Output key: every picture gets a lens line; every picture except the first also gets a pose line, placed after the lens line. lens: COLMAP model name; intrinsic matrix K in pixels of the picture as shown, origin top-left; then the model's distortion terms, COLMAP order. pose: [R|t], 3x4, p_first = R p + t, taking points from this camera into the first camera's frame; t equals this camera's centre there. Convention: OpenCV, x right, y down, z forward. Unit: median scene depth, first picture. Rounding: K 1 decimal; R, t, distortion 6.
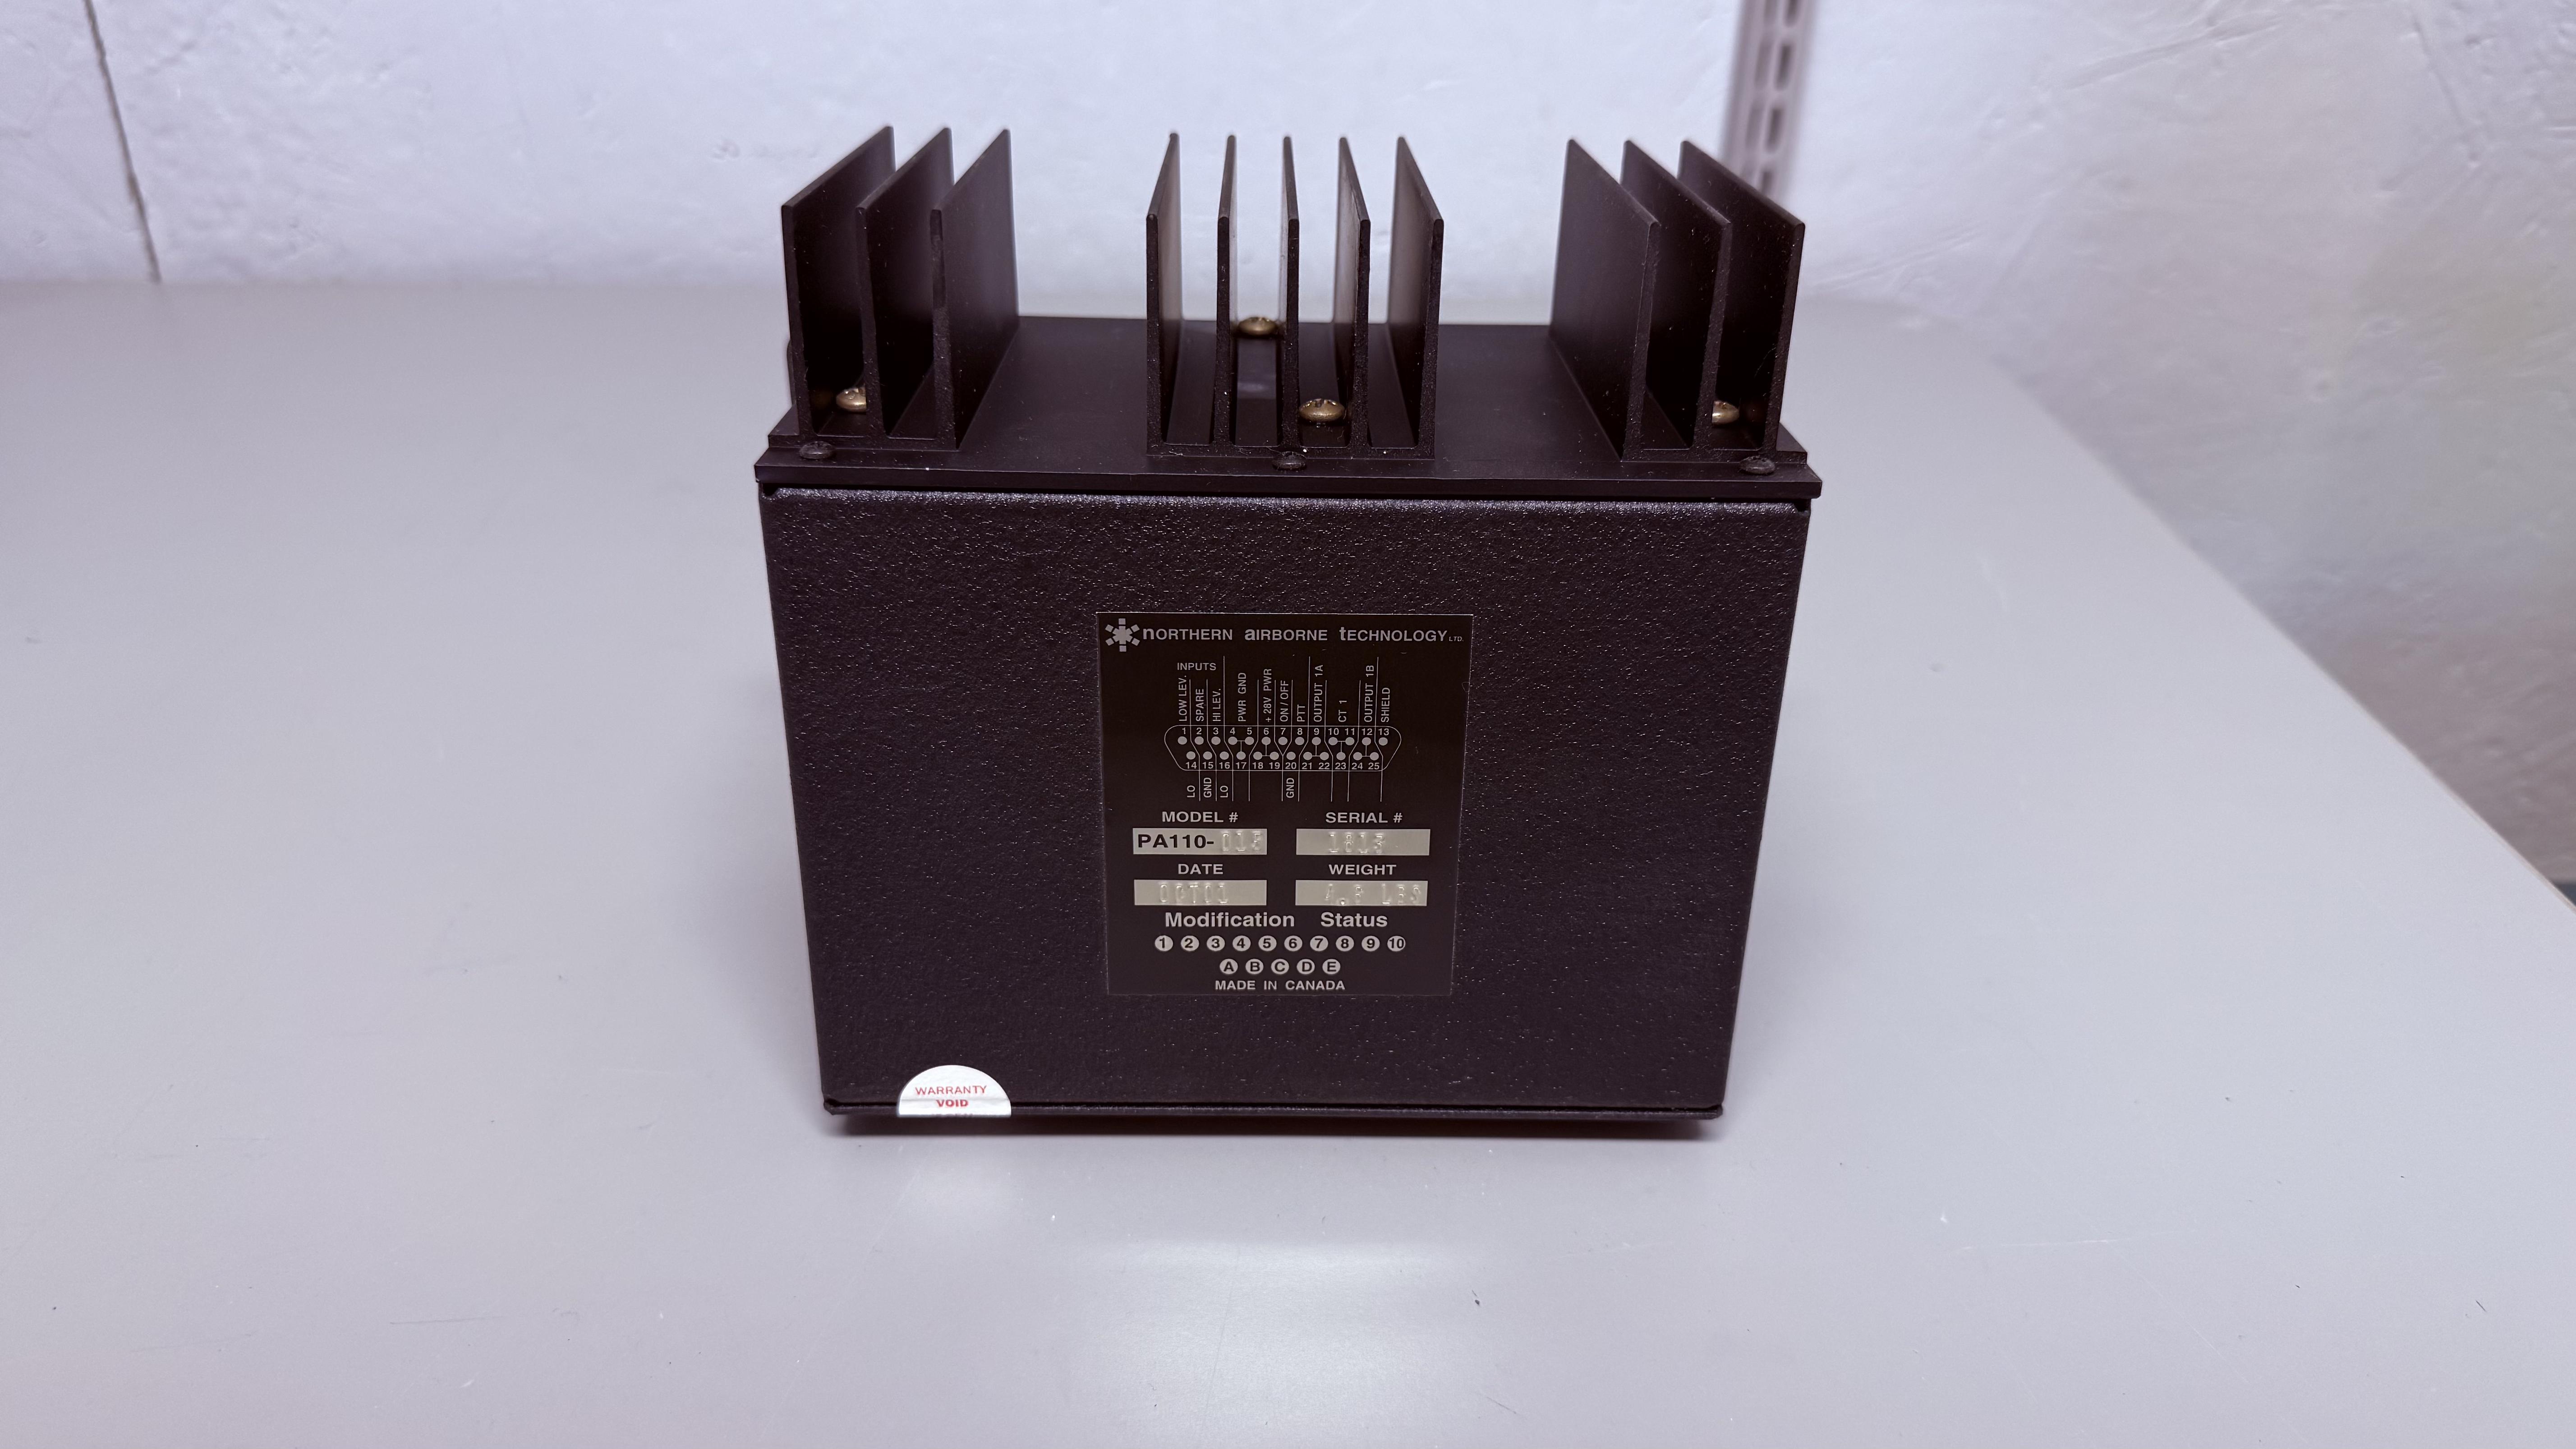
lens RADIAL K [[1872.3, 0, 1287.0], [0, 1872.3, 714.6], [0, 0, 1]] dist [-0.056147, 0.004068]
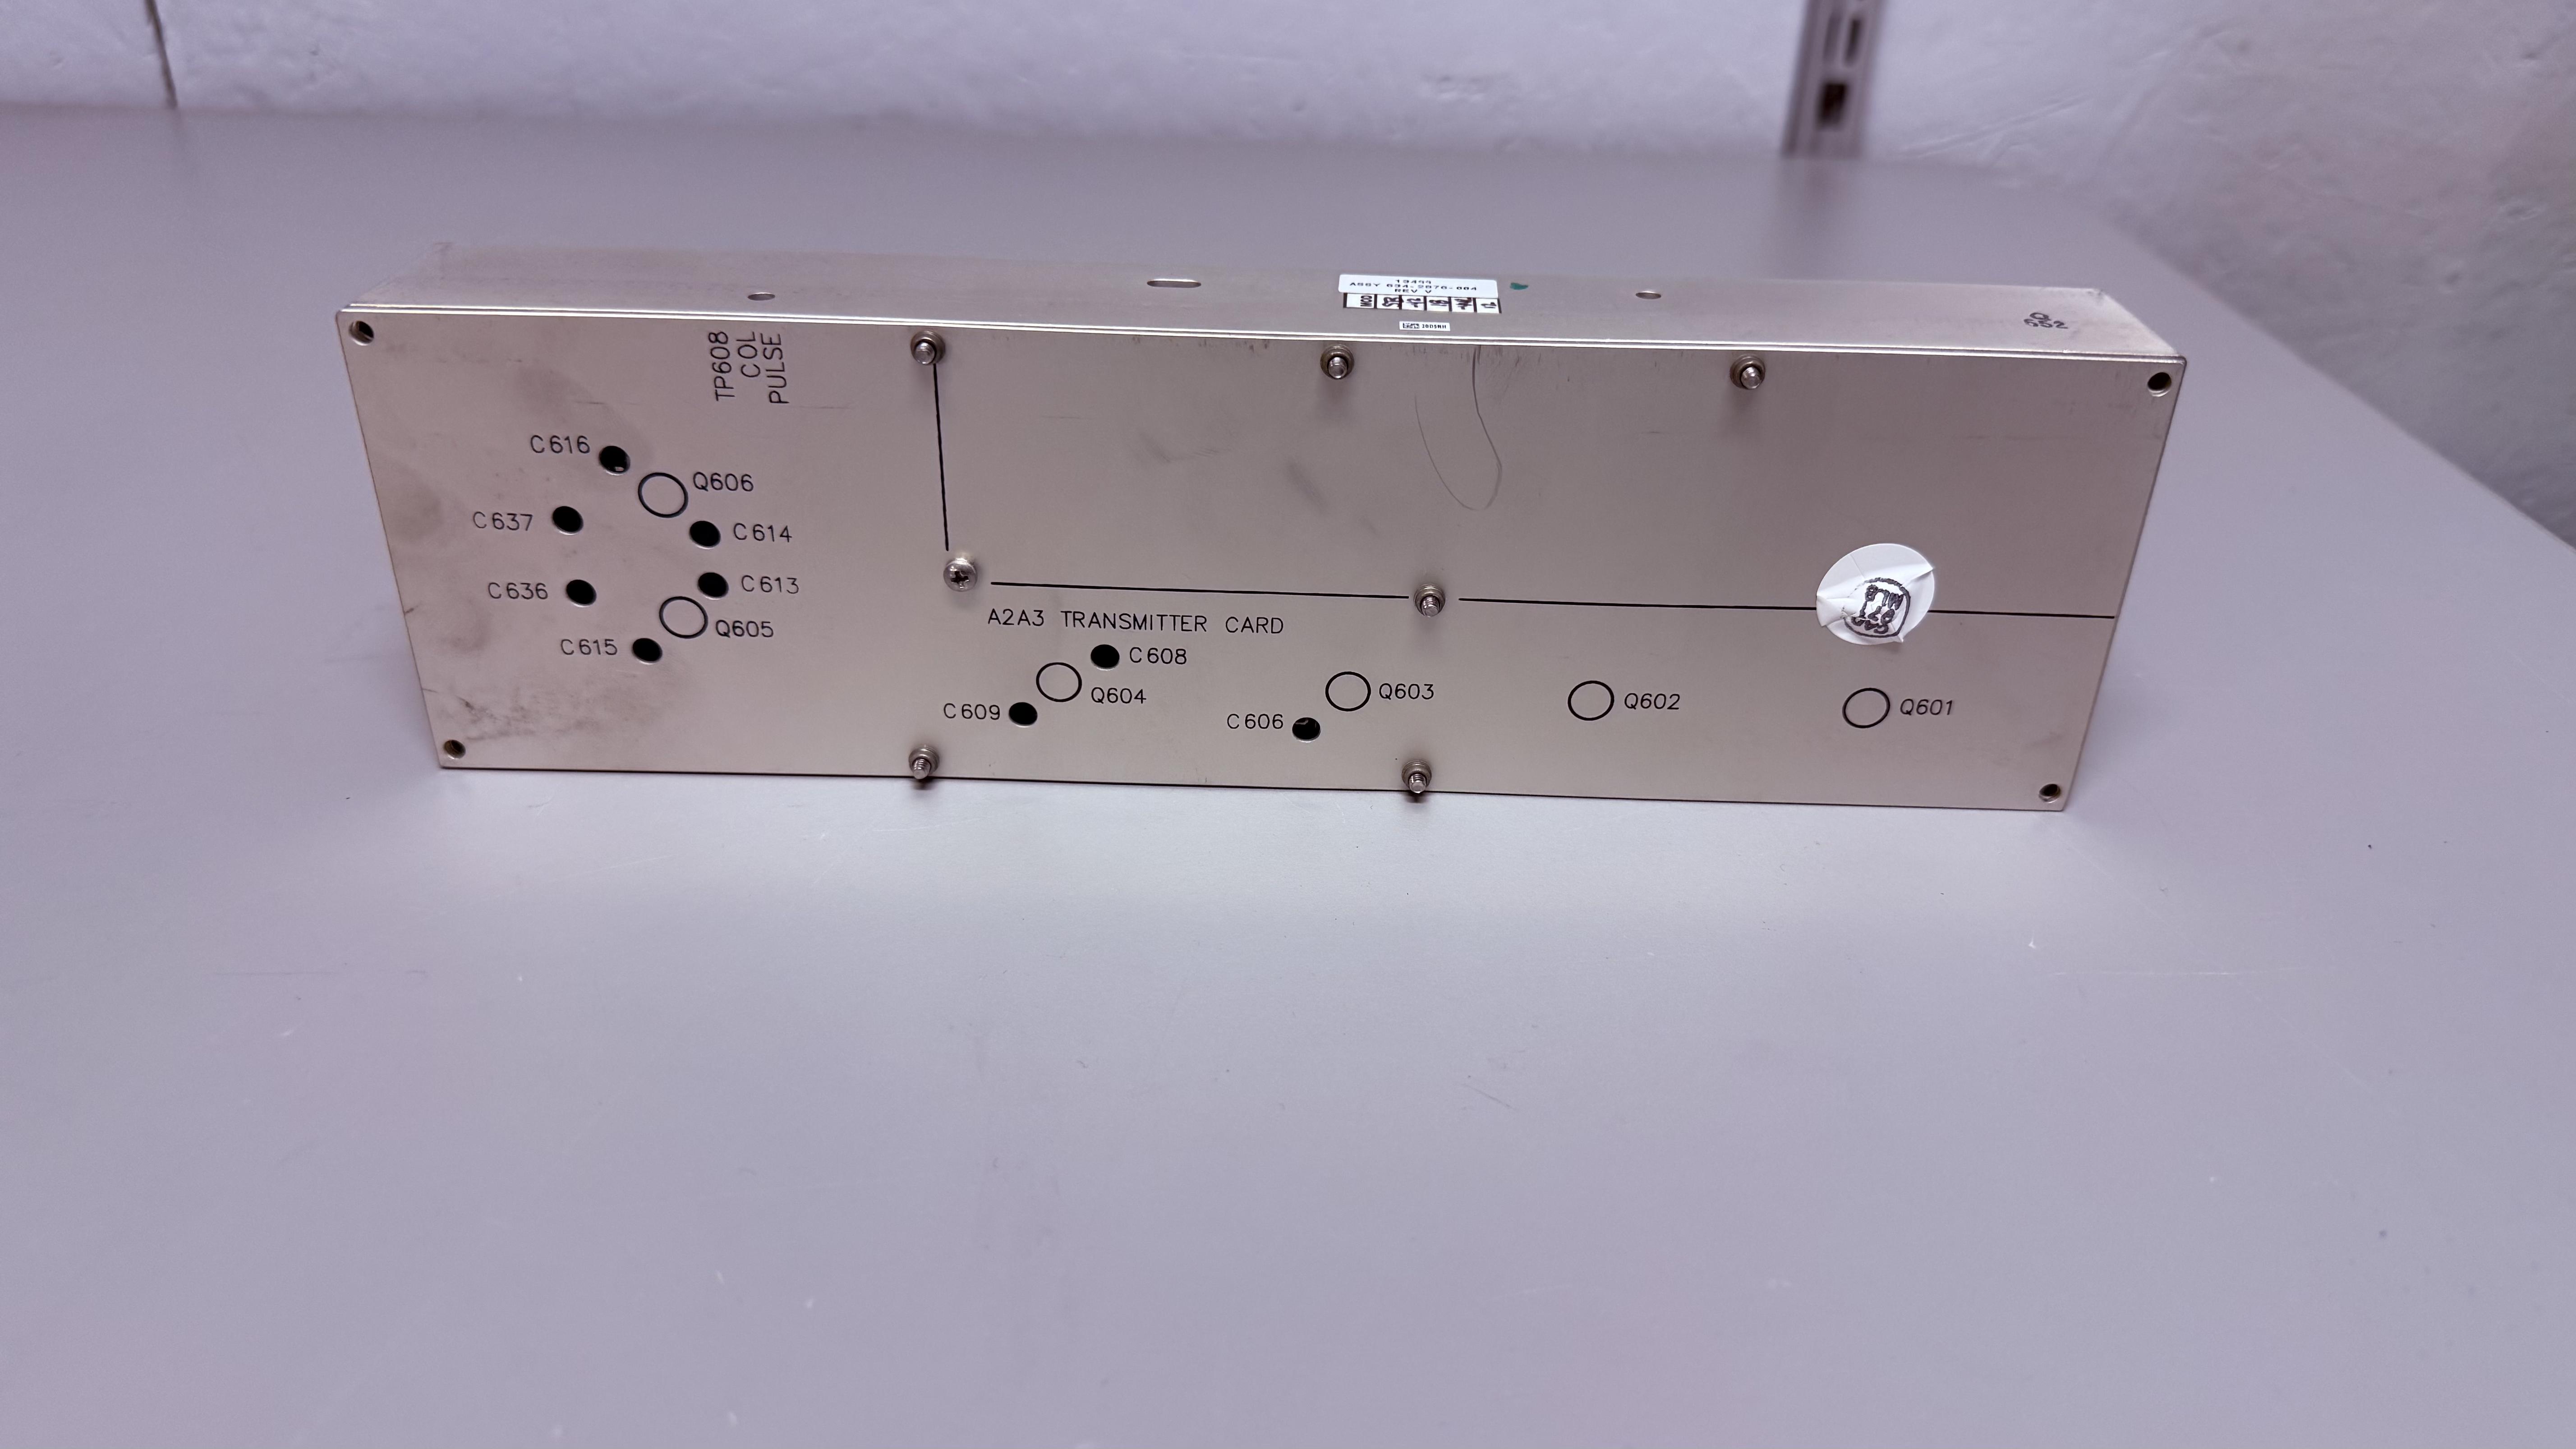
lens RADIAL K [[1872.3, 0, 1288.7], [0, 1872.3, 725.7], [0, 0, 1]] dist [-0.056147, 0.004068]
pose [[0.998807, 0.029992, -0.038529, 0.018924], [-0.030455, 0.999470, -0.011462, 0.082656], [0.038164, 0.012622, 0.999192, 0.061914]]
